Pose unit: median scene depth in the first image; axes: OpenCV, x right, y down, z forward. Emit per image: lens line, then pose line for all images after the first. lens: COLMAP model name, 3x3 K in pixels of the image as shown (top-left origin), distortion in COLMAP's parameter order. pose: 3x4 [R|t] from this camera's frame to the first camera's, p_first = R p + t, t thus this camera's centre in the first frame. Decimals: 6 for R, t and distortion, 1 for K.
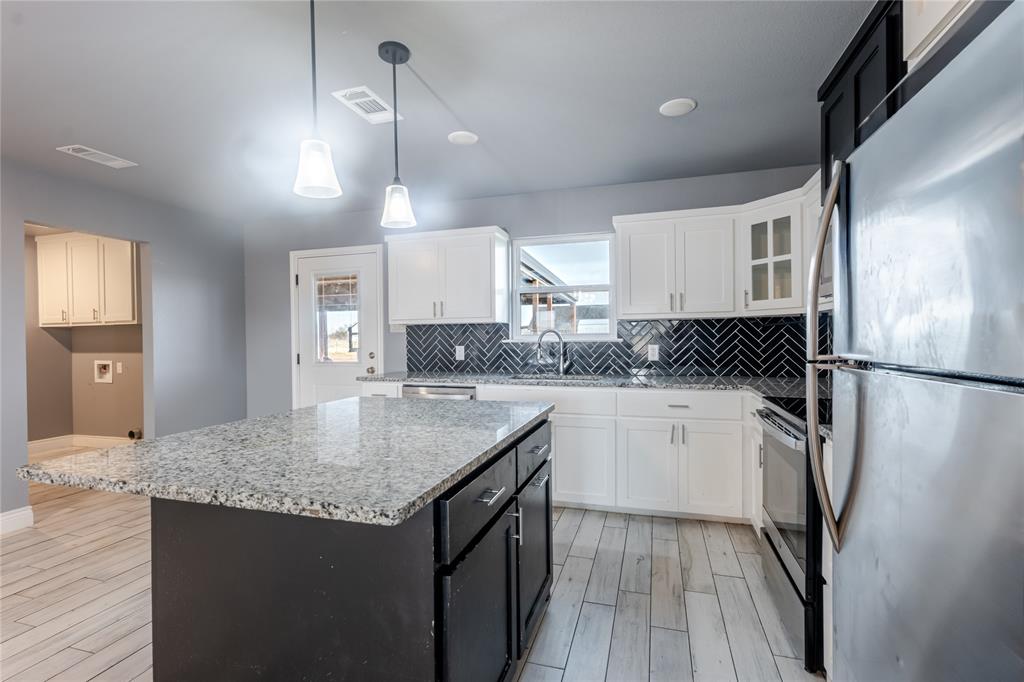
lens RADIAL K [[475.2, 0, 511.3], [0, 475.2, 338.4], [0, 0, 1]] dist [0.004144, 0.000734]
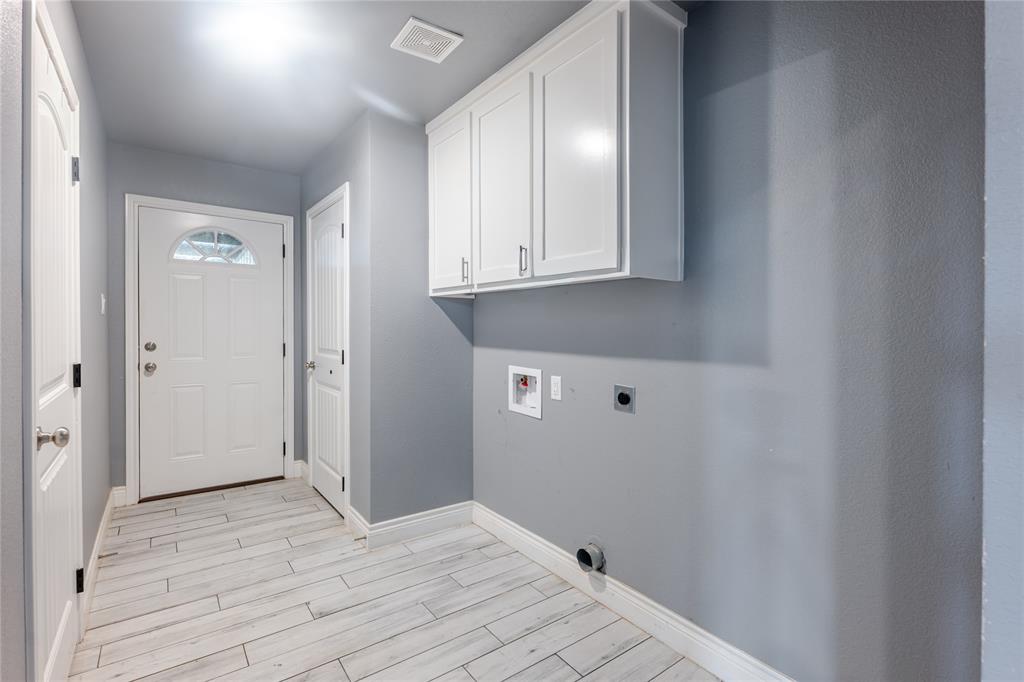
lens RADIAL K [[475.2, 0, 511.1], [0, 475.2, 334.9], [0, 0, 1]] dist [0.004144, 0.000734]
pose [[0.802924, 0.035123, -0.595046, -0.598247], [-0.016761, 0.999198, 0.036361, -0.001749], [0.595846, -0.019221, 0.802869, 0.627298]]
